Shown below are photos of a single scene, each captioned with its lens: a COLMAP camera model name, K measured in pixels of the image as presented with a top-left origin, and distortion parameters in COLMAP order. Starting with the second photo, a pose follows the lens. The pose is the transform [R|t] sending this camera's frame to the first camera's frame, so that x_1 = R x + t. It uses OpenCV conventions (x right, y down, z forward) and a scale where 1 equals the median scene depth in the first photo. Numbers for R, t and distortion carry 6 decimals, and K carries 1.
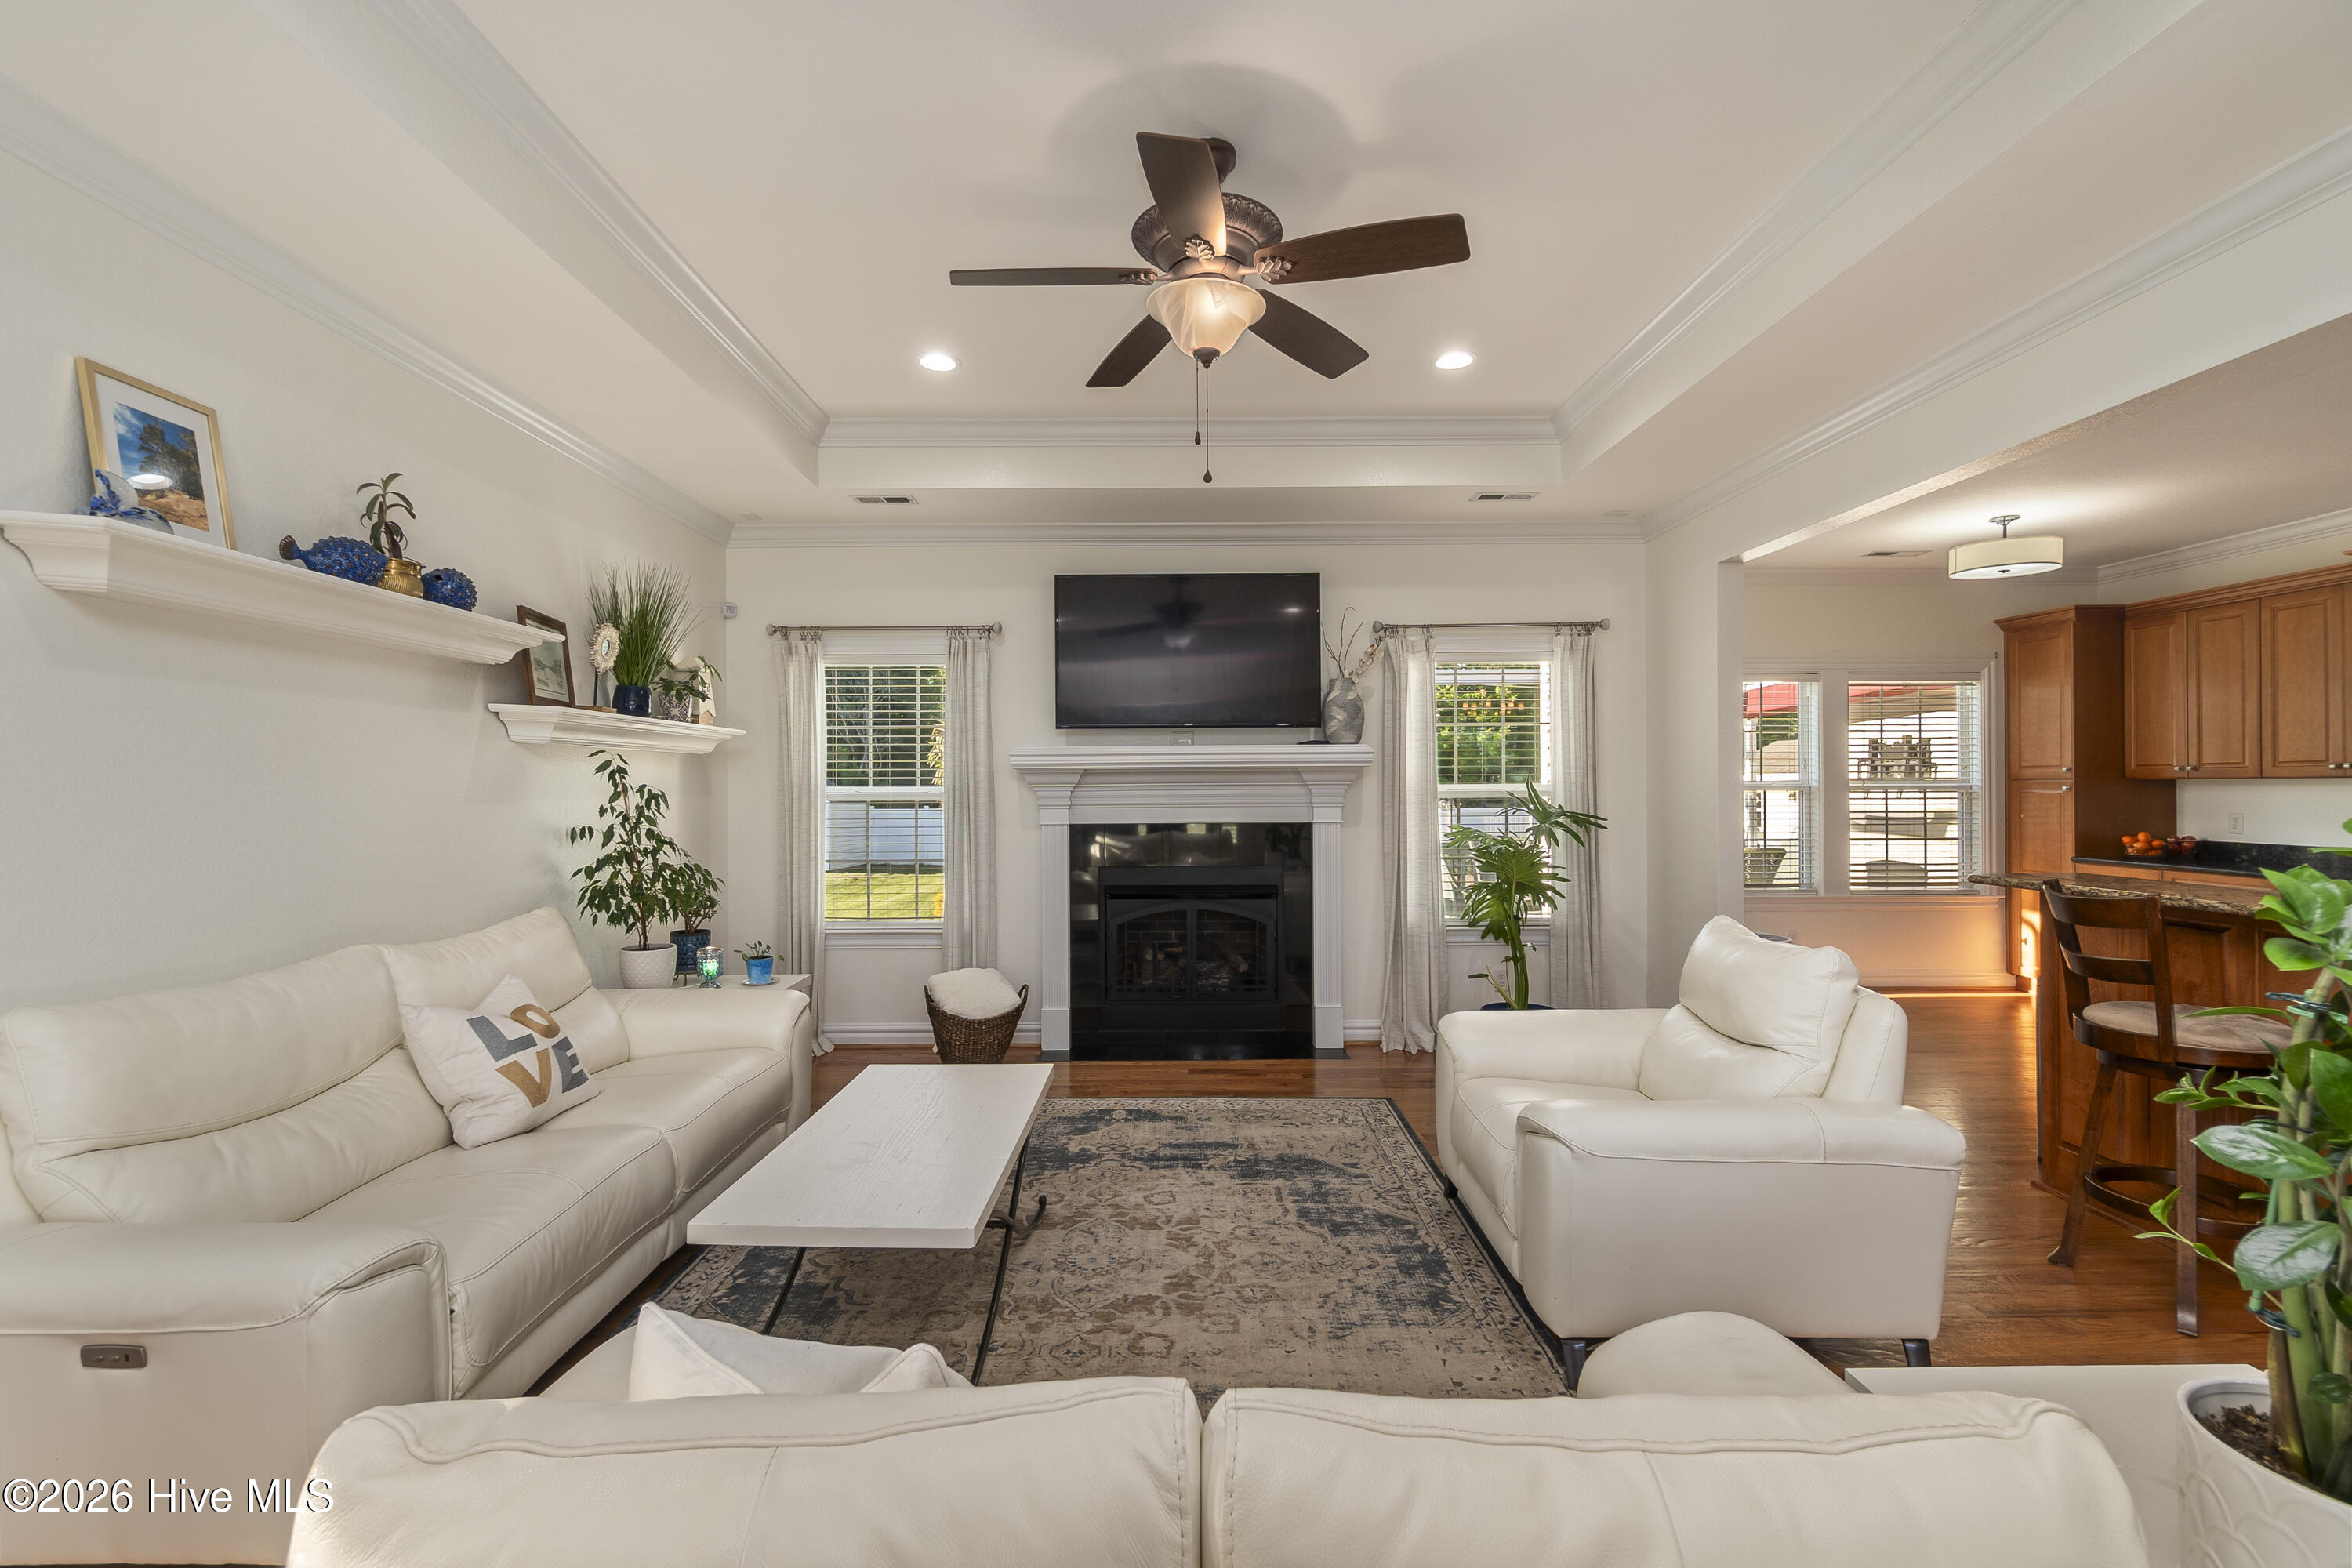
lens RADIAL K [[1008.3, 0, 1168.9], [0, 1008.3, 782.8], [0, 0, 1]] dist [-0.008174, 0.000787]
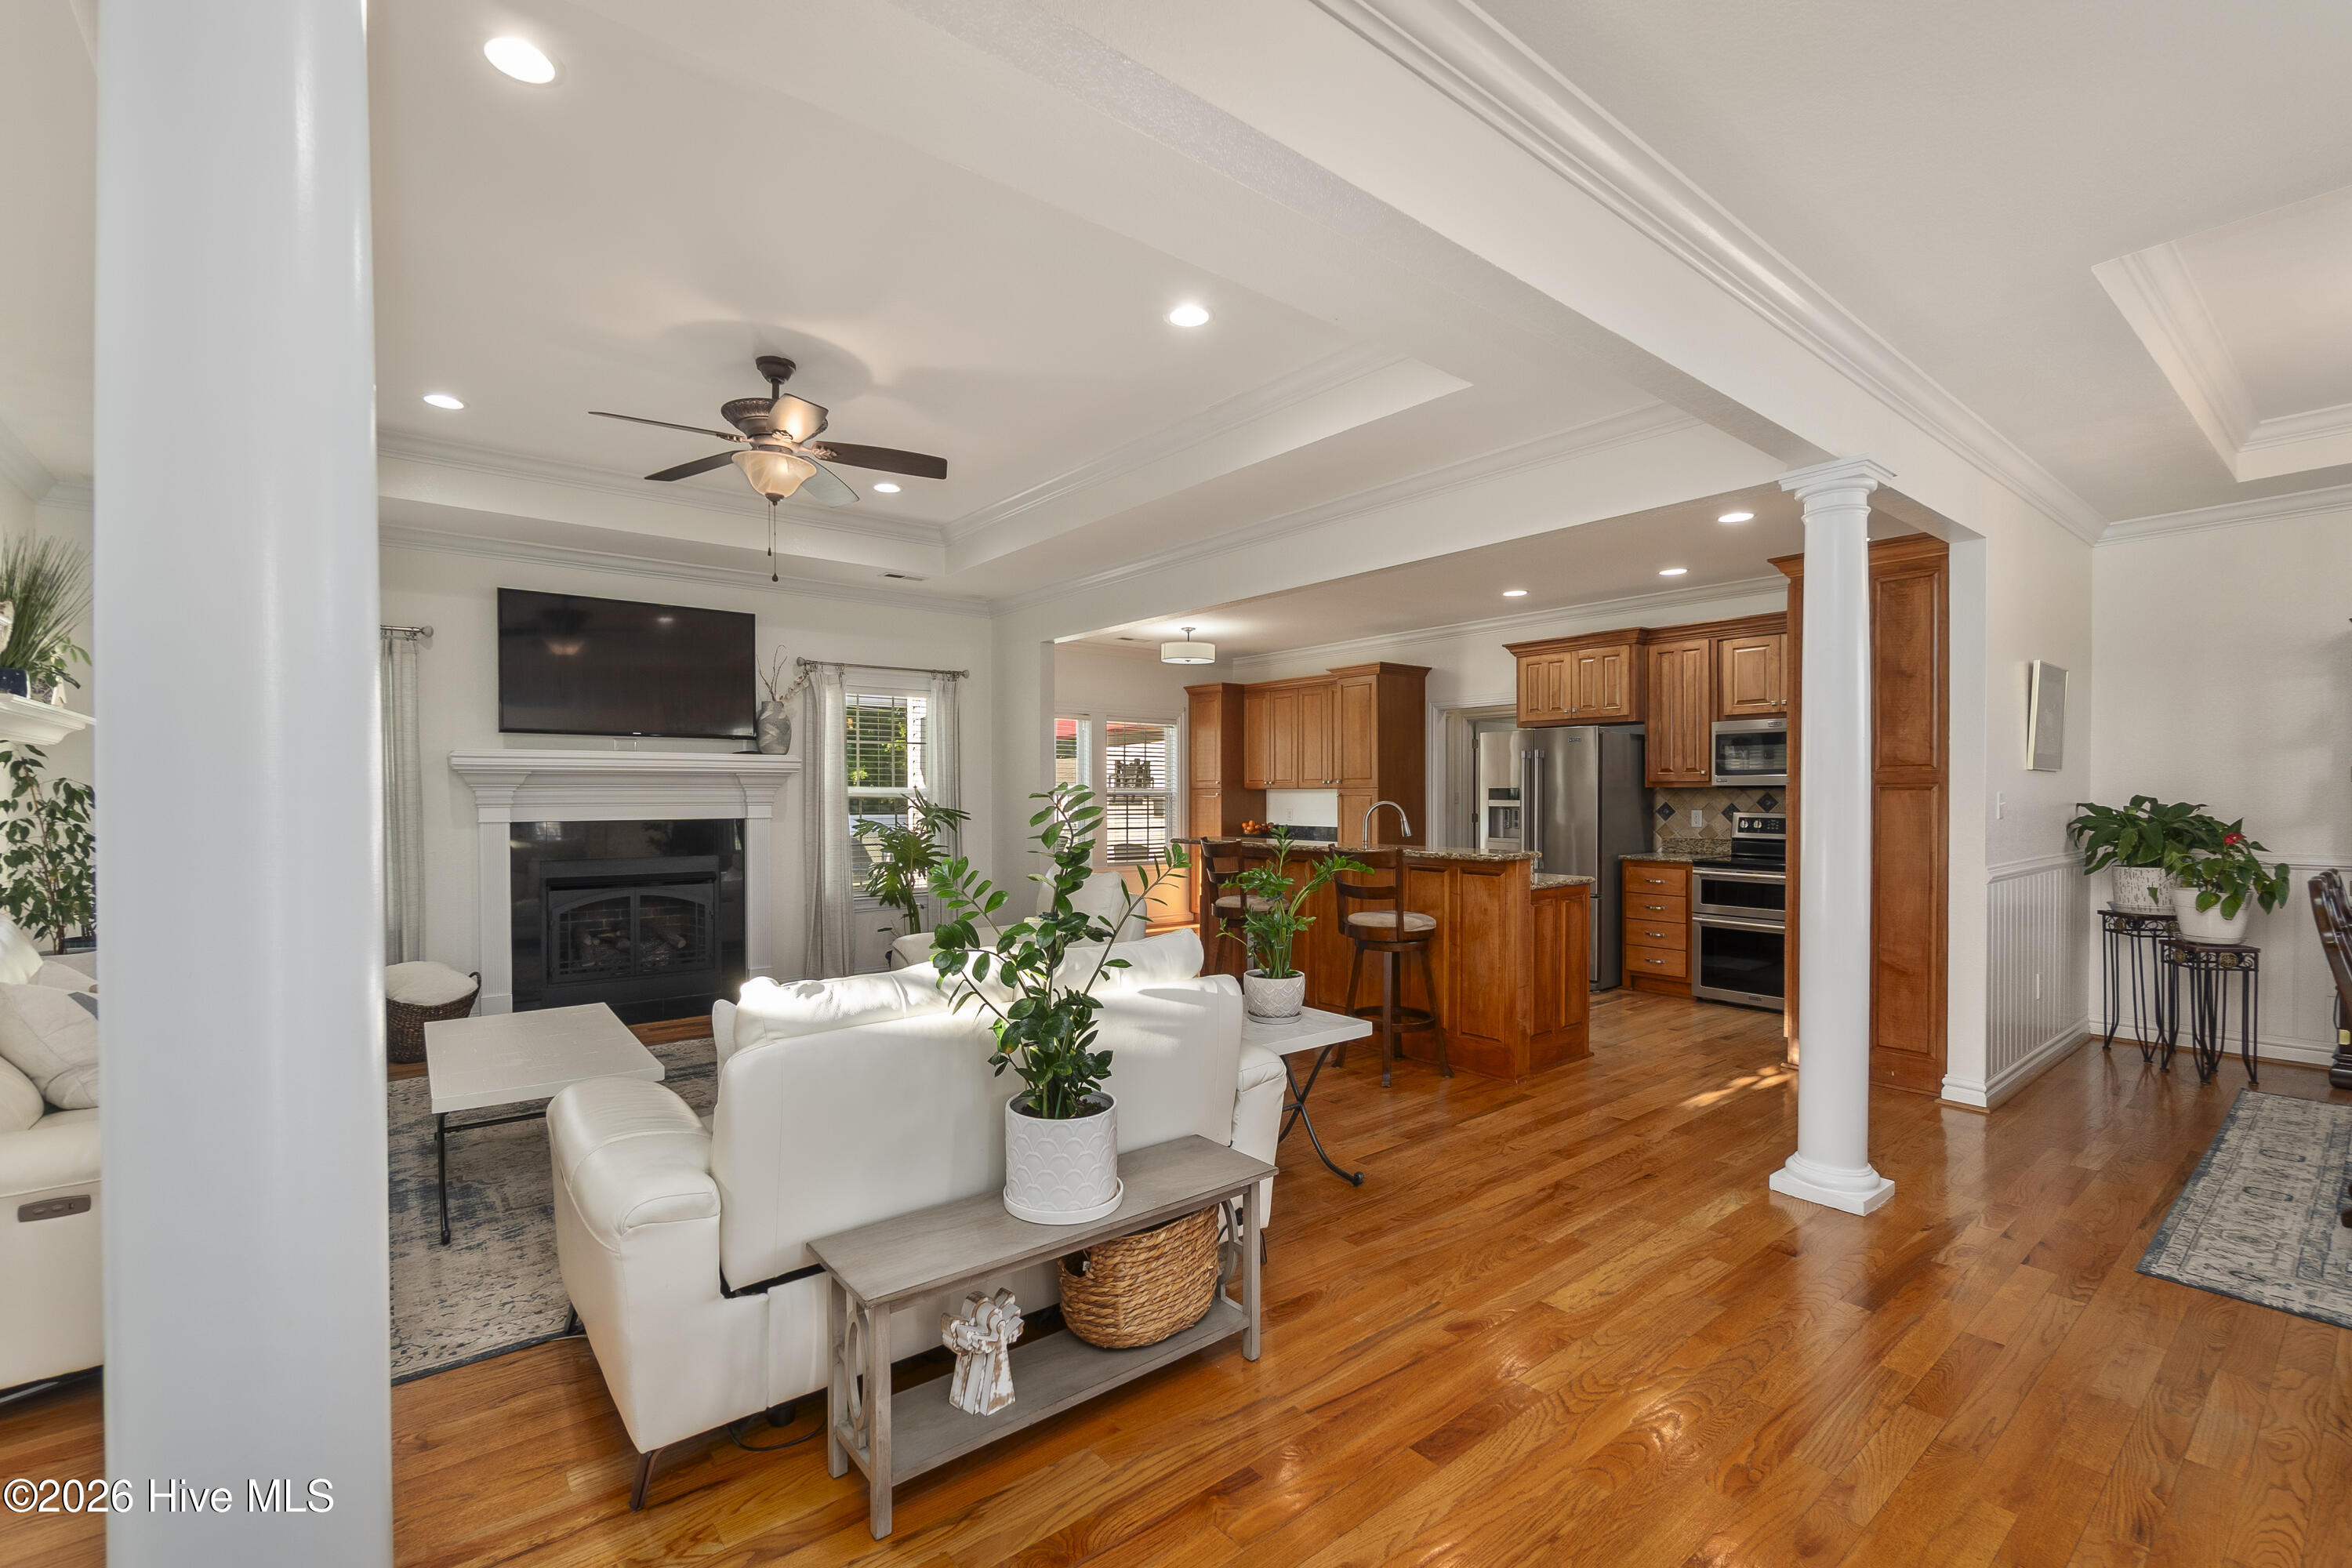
lens RADIAL K [[1008.3, 0, 1166.0], [0, 1008.3, 804.3], [0, 0, 1]] dist [-0.008174, 0.000787]
pose [[0.783918, -0.001591, 0.620862, -0.231327], [-0.005055, 0.999947, 0.008945, 0.009676], [-0.620844, -0.010150, 0.783869, -0.287729]]
